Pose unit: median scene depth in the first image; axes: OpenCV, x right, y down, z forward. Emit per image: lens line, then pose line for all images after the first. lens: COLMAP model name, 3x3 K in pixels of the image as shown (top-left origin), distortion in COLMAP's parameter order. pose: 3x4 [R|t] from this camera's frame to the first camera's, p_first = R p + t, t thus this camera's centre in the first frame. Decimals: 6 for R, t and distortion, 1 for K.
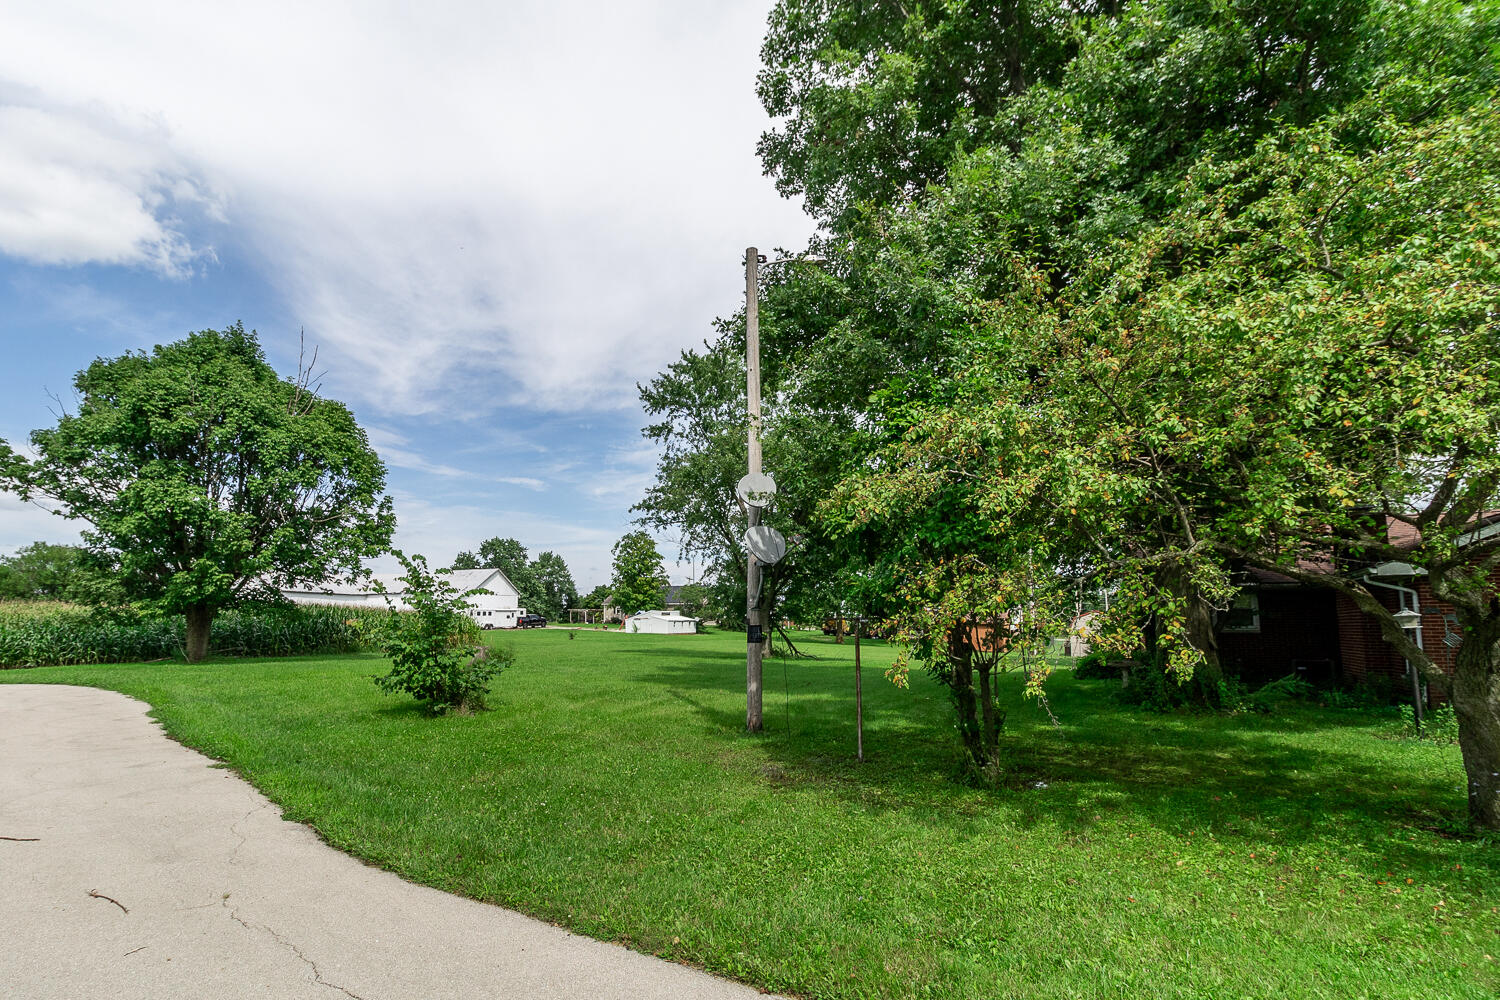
lens RADIAL K [[770.2, 0, 689.6], [0, 770.2, 545.0], [0, 0, 1]] dist [-0.002389, -0.000688]
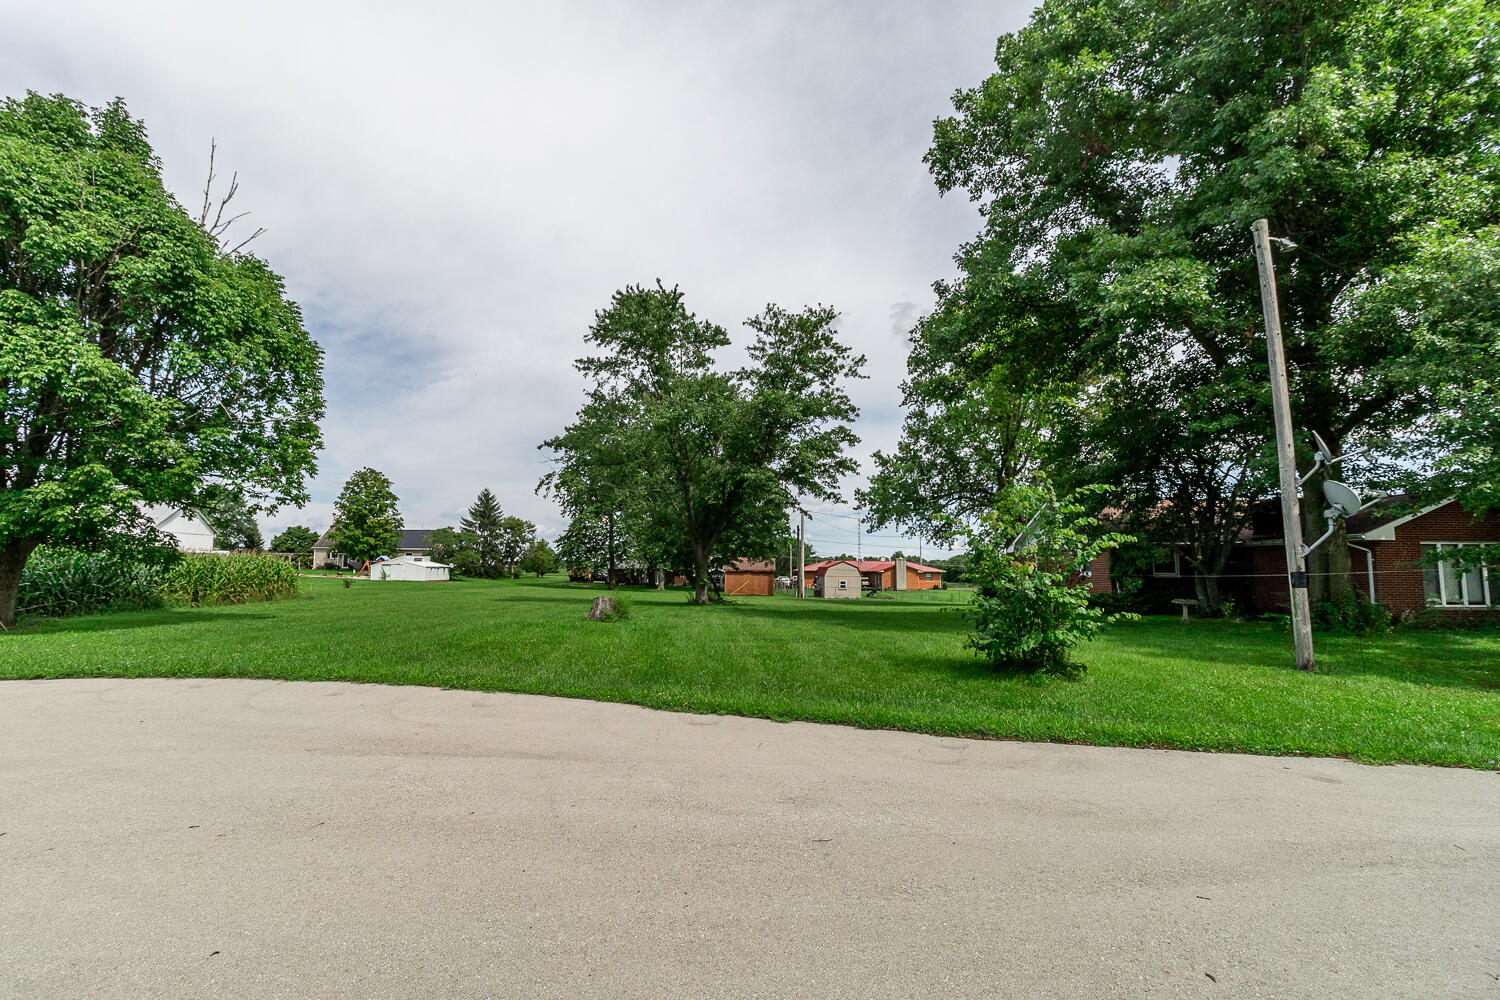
lens RADIAL K [[712.6, 0, 739.5], [0, 712.6, 502.9], [0, 0, 1]] dist [-0.001314, 0.000157]
pose [[0.860999, 0.051529, 0.505990, -0.133086], [-0.054862, 0.998459, -0.008327, 0.007292], [-0.505640, -0.020590, 0.862499, 0.066866]]
